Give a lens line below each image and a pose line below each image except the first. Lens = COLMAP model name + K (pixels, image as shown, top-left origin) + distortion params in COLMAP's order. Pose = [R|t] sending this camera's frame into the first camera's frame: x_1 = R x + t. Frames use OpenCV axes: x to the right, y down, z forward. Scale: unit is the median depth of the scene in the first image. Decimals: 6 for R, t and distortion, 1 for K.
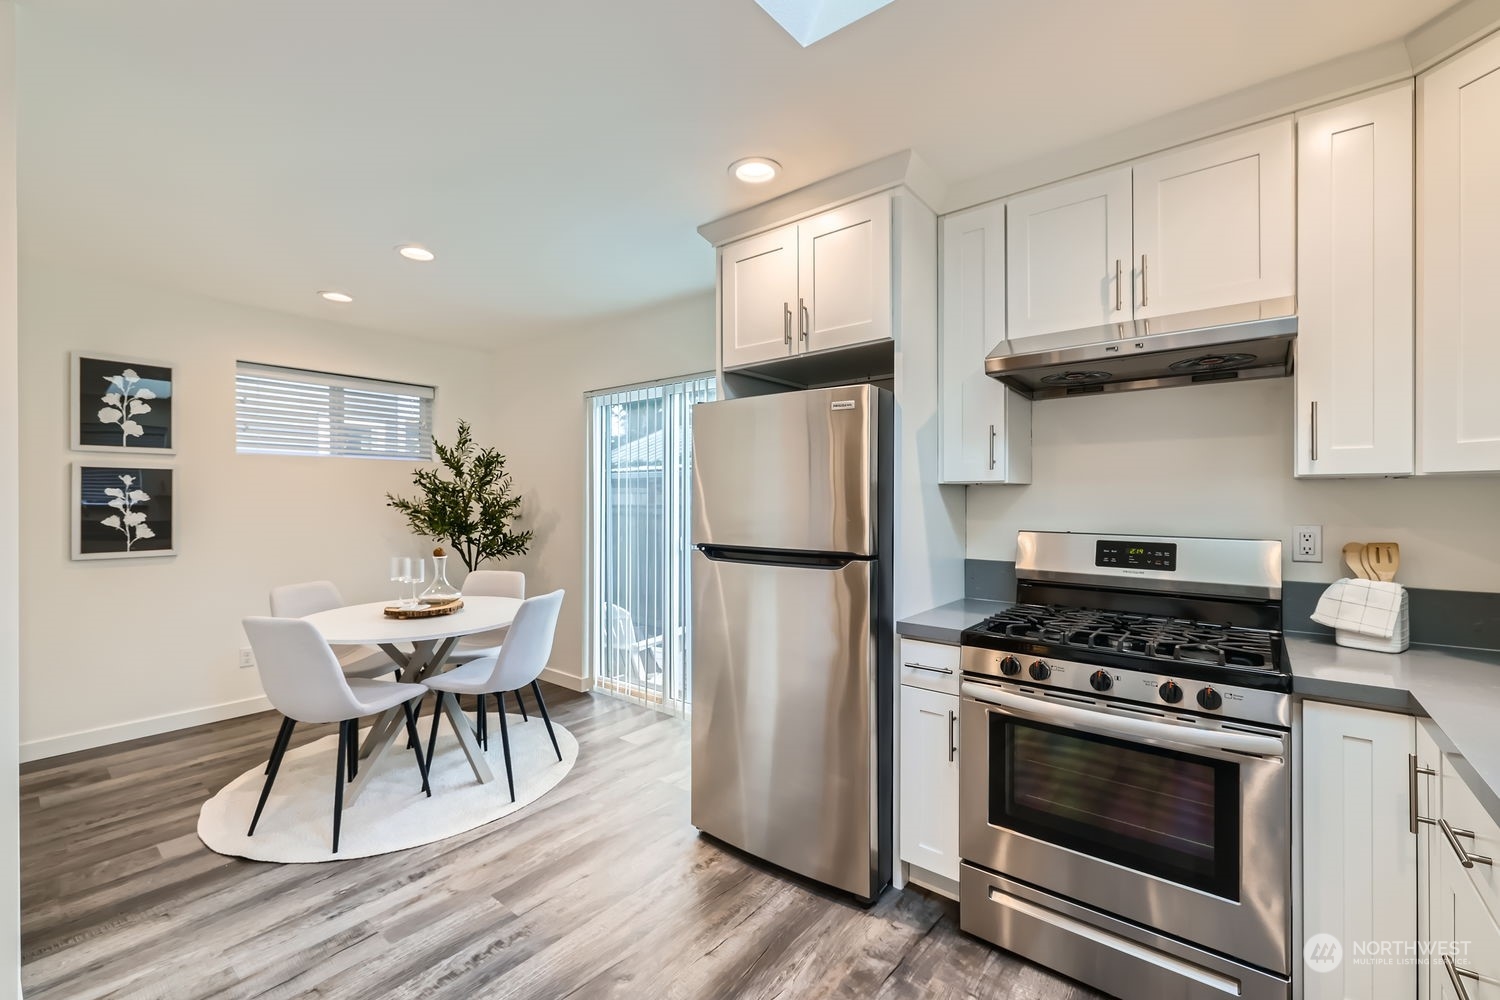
lens RADIAL K [[620.4, 0, 750.0], [0, 620.4, 500.0], [0, 0, 1]] dist [0.000083, -0.000171]
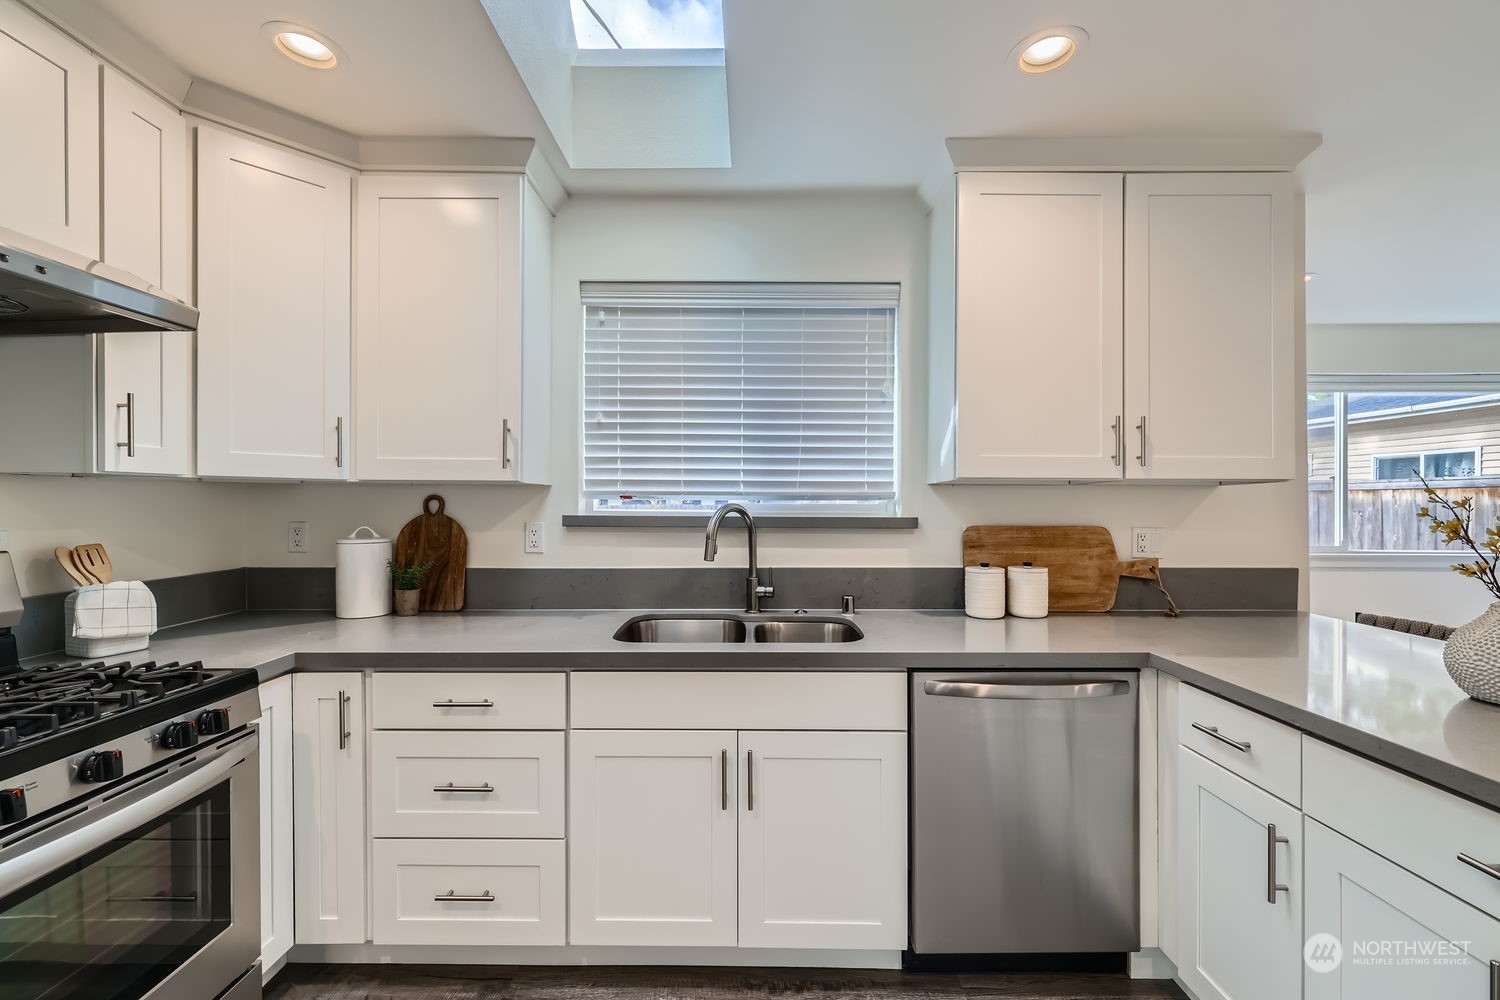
lens RADIAL K [[634.3, 0, 748.3], [0, 634.3, 506.0], [0, 0, 1]] dist [0.003593, -0.000200]
pose [[-0.618045, -0.007541, 0.786106, -0.287611], [-0.002694, 0.999968, 0.007475, -0.000027], [-0.786138, 0.002502, -0.618046, 0.608378]]
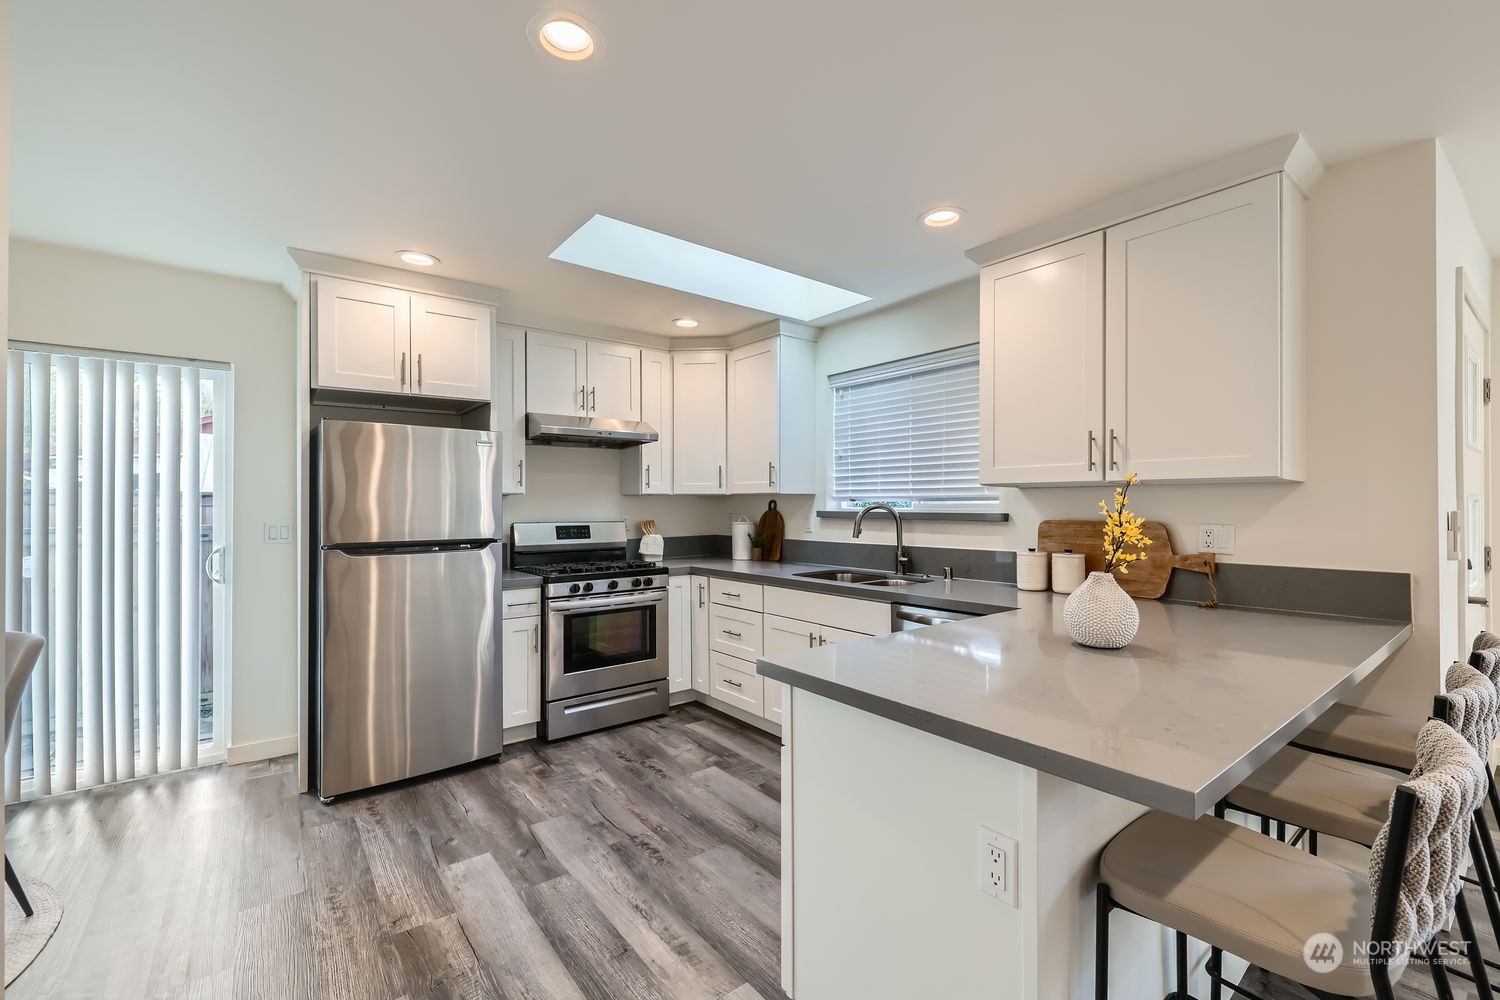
lens RADIAL K [[632.1, 0, 754.2], [0, 632.1, 497.2], [0, 0, 1]] dist [0.002345, -0.000249]
pose [[0.225520, 0.009008, 0.974197, -1.072388], [0.005899, 0.999926, -0.010611, 0.002438], [-0.974221, 0.008140, 0.225450, -0.005326]]
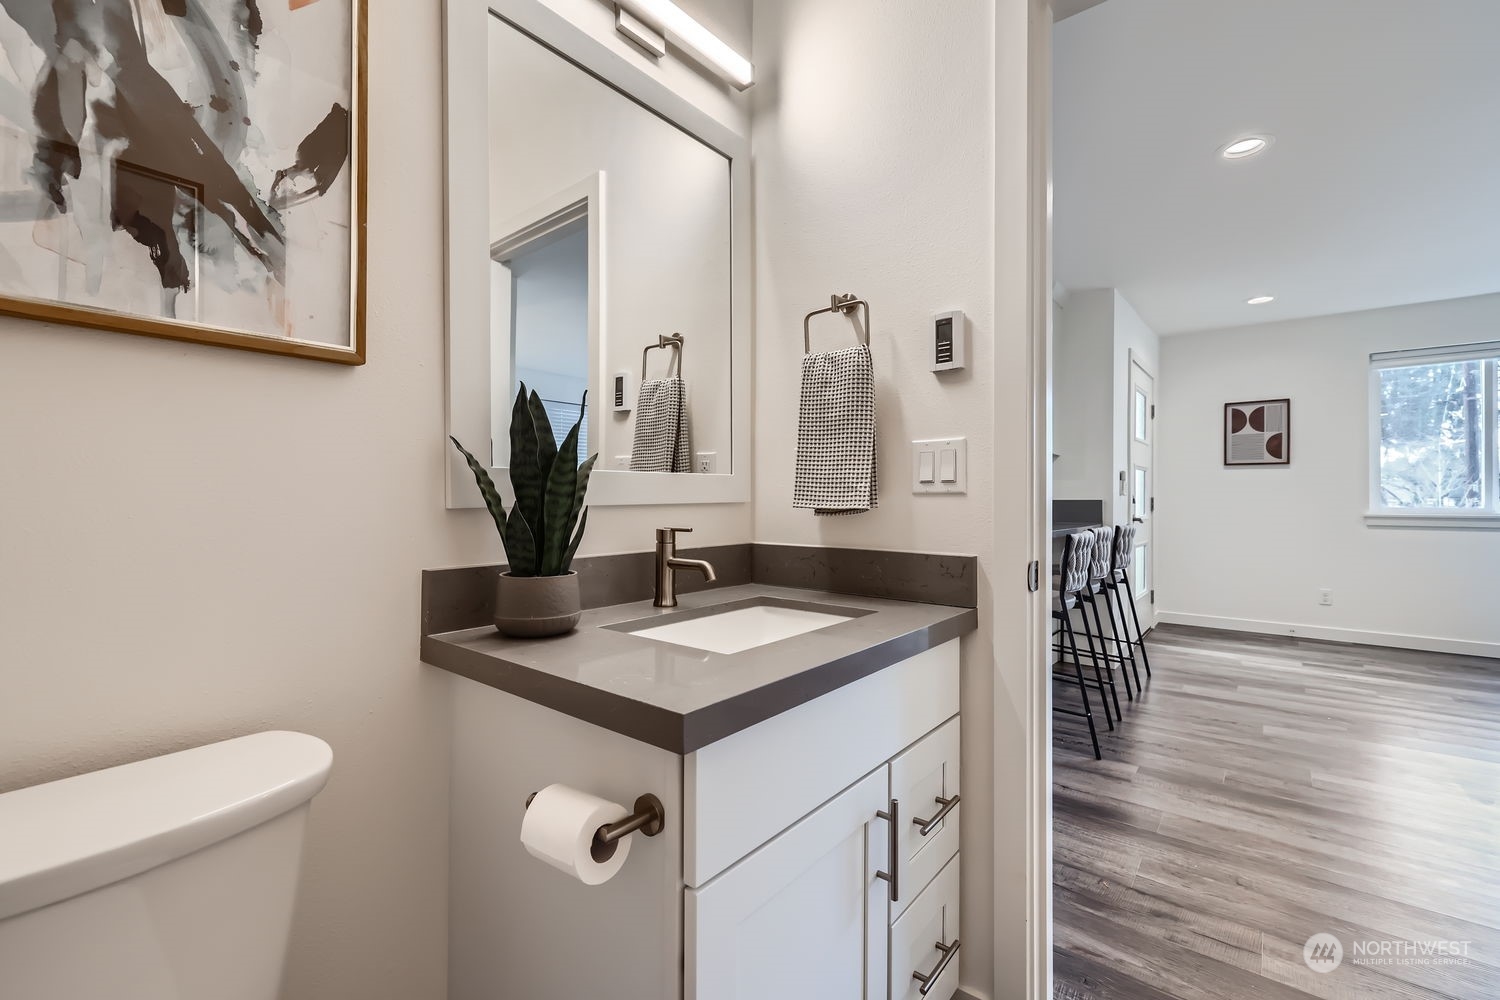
lens RADIAL K [[632.1, 0, 754.2], [0, 632.1, 497.2], [0, 0, 1]] dist [0.002345, -0.000249]
pose [[0.005985, 0.002183, 0.999980, -1.797295], [0.001019, 0.999997, -0.002189, 0.096292], [-0.999982, 0.001032, 0.005983, 0.279120]]
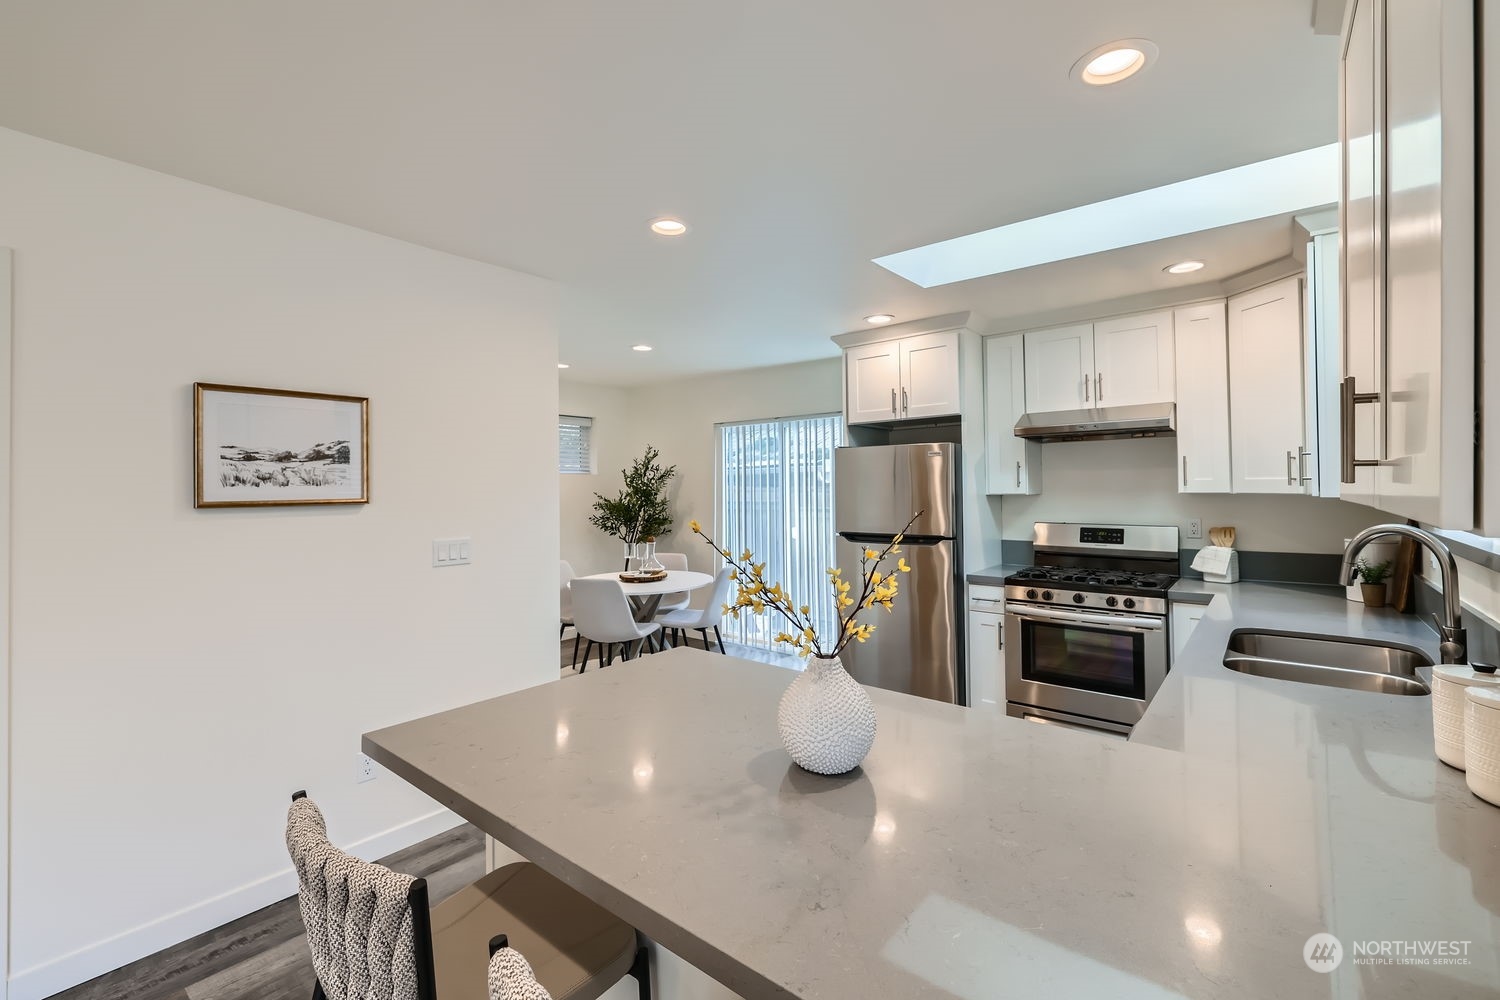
lens RADIAL K [[637.6, 0, 746.1], [0, 637.6, 475.4], [0, 0, 1]] dist [0.003435, 0.000104]
pose [[0.999821, -0.011444, -0.015057, -0.322793], [0.011122, 0.999712, -0.021242, -0.049280], [0.015296, 0.021071, 0.999661, -0.745598]]
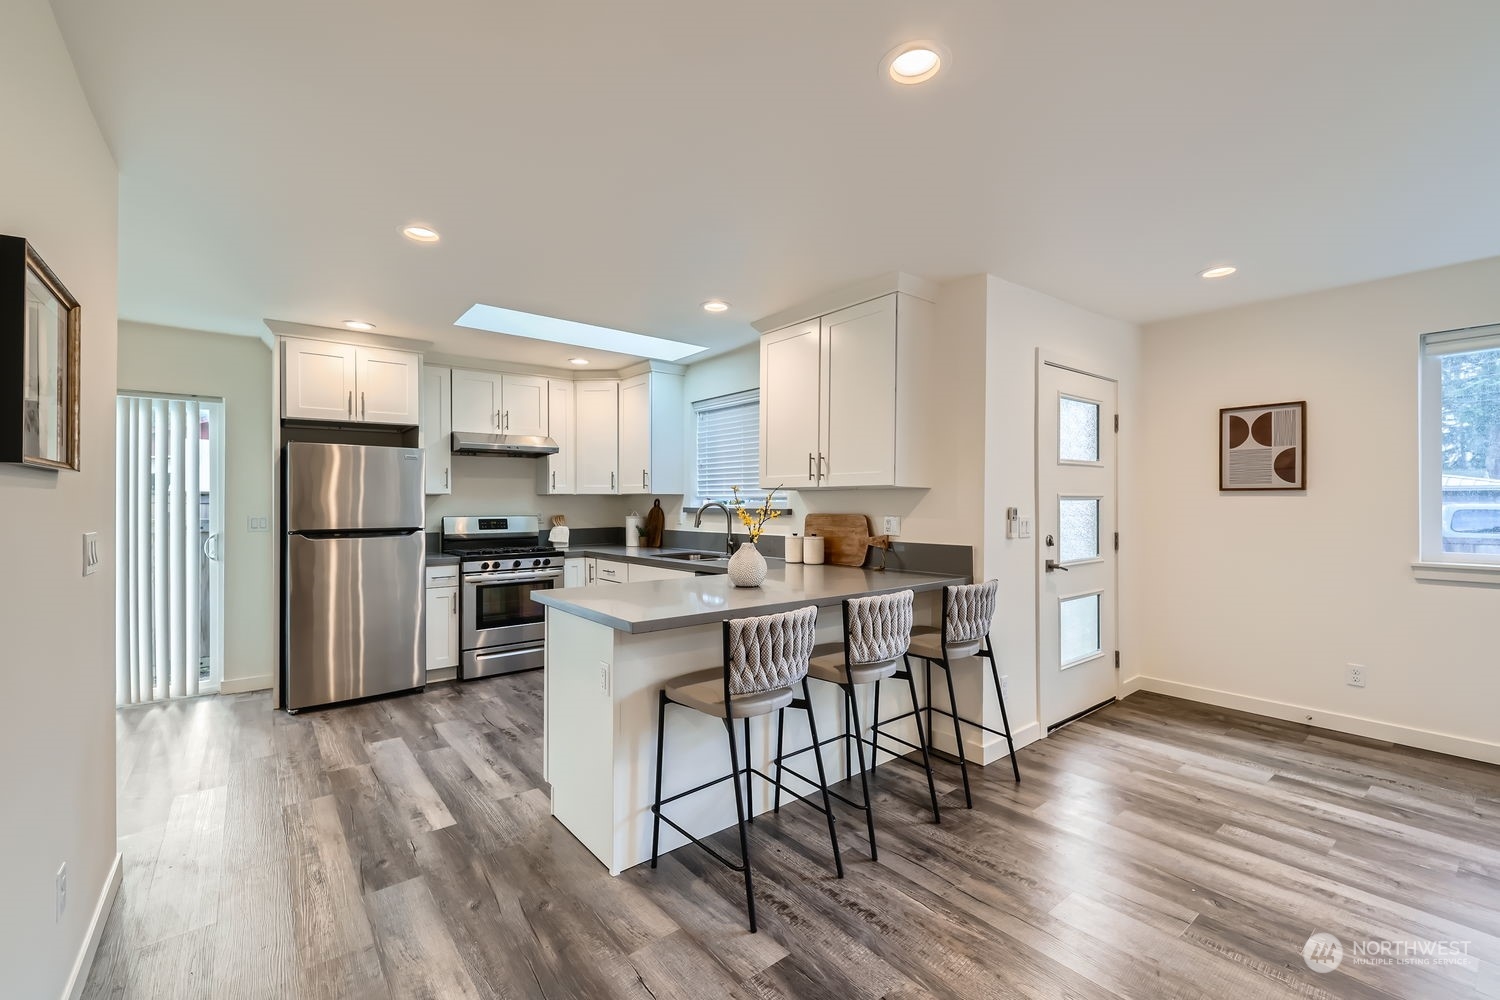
lens RADIAL K [[630.2, 0, 755.3], [0, 630.2, 497.9], [0, 0, 1]] dist [0.000679, -0.000164]
pose [[0.211737, 0.005179, 0.977313, -1.467225], [0.005319, 0.999965, -0.006451, 0.004402], [-0.977312, 0.006564, 0.211702, -0.507715]]
